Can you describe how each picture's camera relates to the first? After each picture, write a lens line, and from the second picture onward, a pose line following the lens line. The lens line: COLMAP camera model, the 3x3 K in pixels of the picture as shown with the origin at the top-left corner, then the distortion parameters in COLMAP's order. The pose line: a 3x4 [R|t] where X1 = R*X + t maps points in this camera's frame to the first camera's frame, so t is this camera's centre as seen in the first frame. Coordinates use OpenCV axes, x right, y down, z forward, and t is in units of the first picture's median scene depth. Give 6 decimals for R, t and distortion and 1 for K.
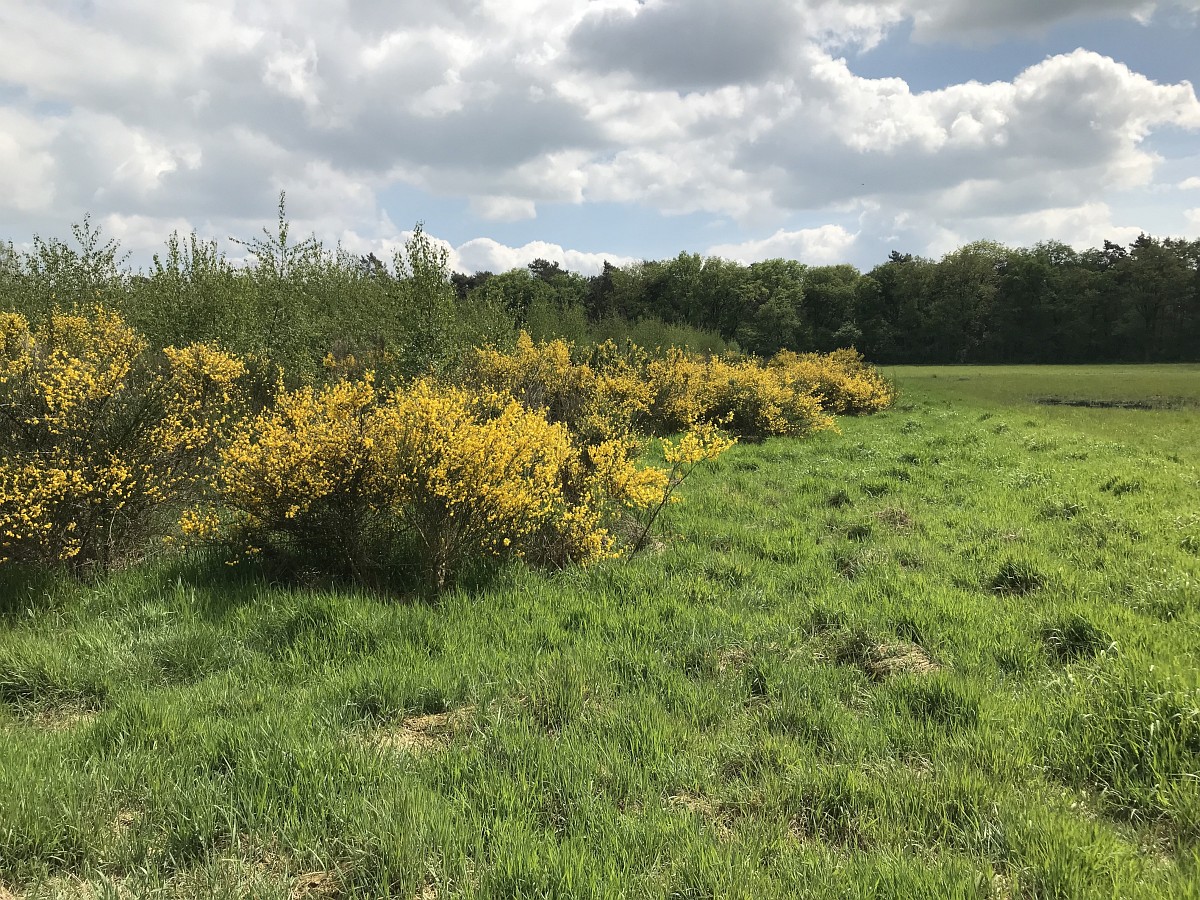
lens RADIAL K [[979.4, 0, 543.9], [0, 979.4, 431.7], [0, 0, 1]] dist [0.109263, -0.002290]
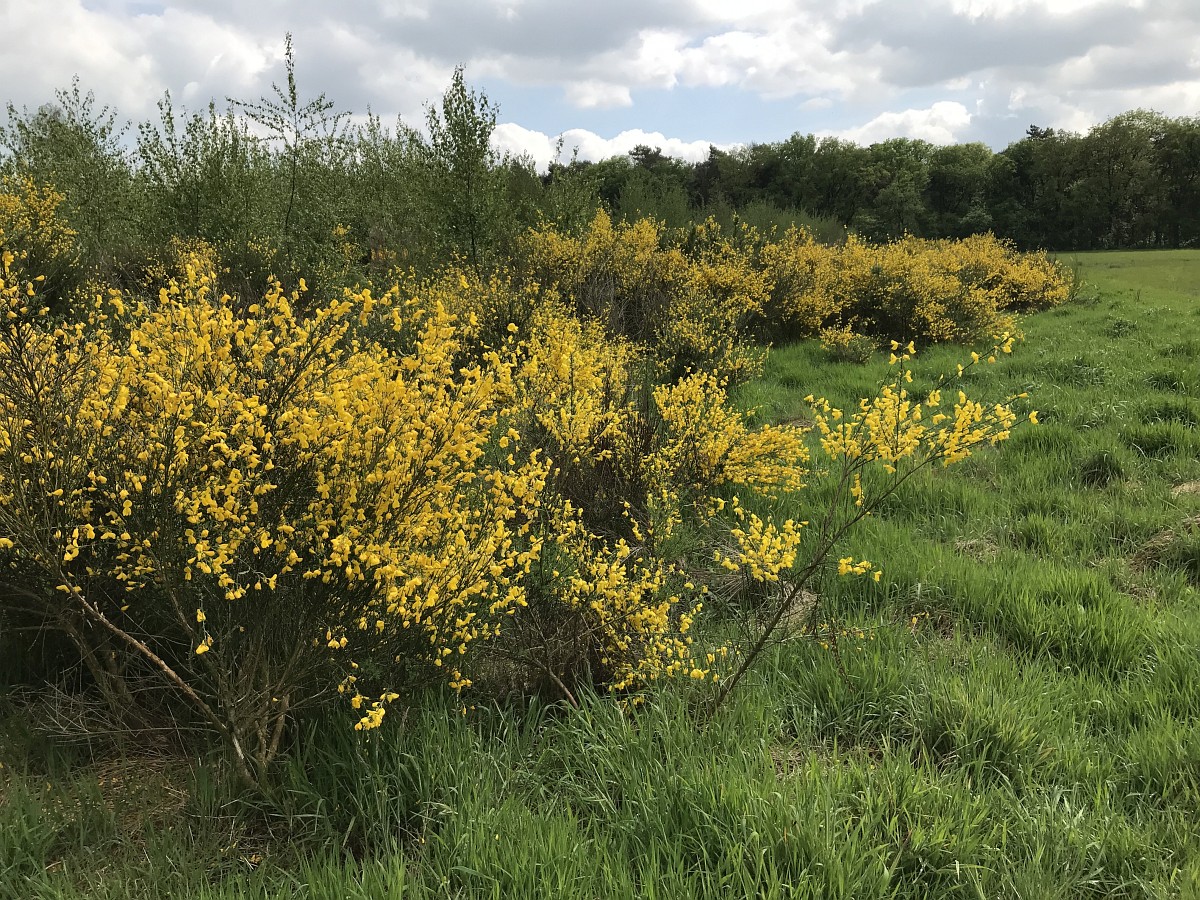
lens RADIAL K [[974.2, 0, 583.2], [0, 974.2, 427.0], [0, 0, 1]] dist [0.086189, -0.160725]
pose [[0.997668, -0.002771, -0.068191, 0.016242], [0.009589, 0.994955, 0.099867, -0.006563], [0.067570, -0.100288, 0.992661, 0.178691]]
